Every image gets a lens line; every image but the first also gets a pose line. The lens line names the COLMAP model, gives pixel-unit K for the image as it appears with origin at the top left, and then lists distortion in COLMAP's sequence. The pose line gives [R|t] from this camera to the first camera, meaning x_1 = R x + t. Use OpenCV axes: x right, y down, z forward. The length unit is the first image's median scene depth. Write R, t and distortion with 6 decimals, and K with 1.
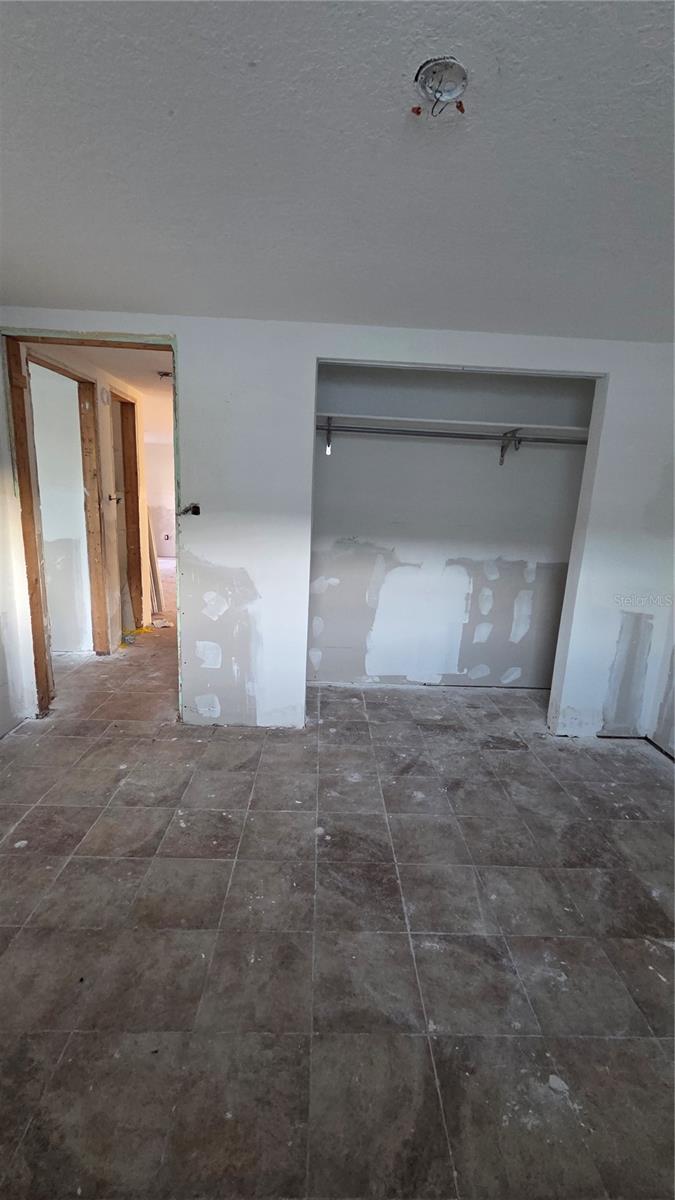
lens RADIAL K [[491.3, 0, 337.5], [0, 491.3, 600.0], [0, 0, 1]] dist [-0.000534, -0.000376]
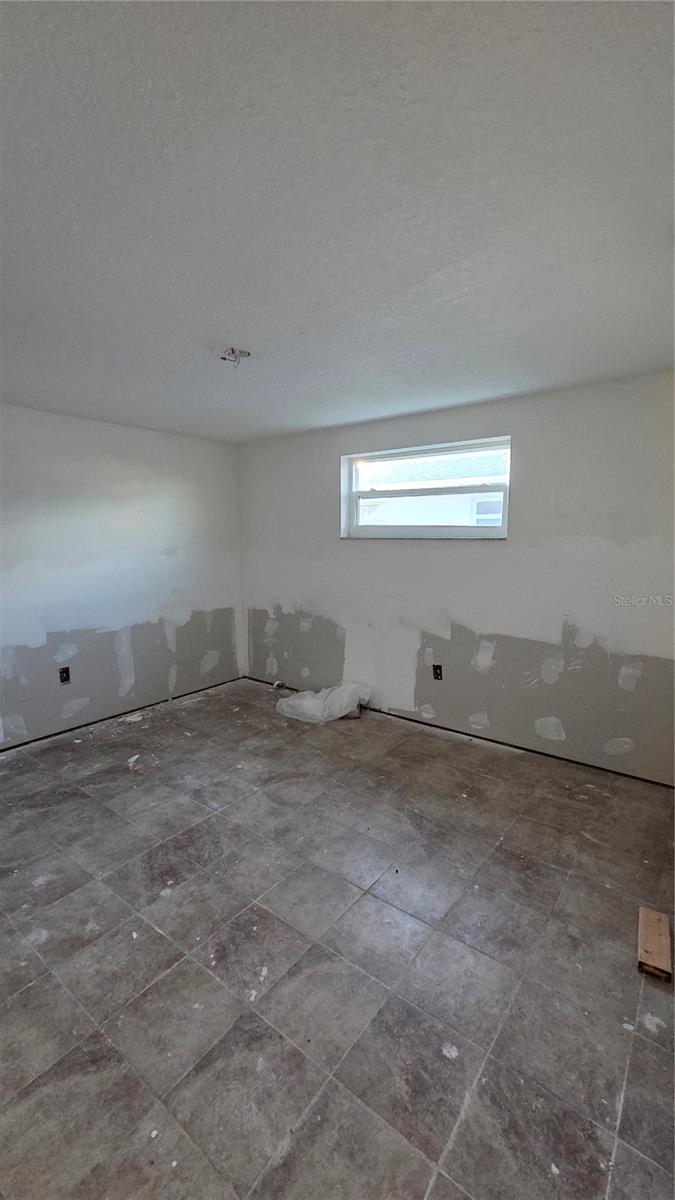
lens RADIAL K [[491.3, 0, 337.5], [0, 491.3, 600.0], [0, 0, 1]] dist [-0.000534, -0.000376]
pose [[-0.776033, -0.127029, 0.617767, -0.855719], [0.099356, 0.942653, 0.318644, -0.350541], [-0.622817, 0.308657, -0.718909, 1.378748]]
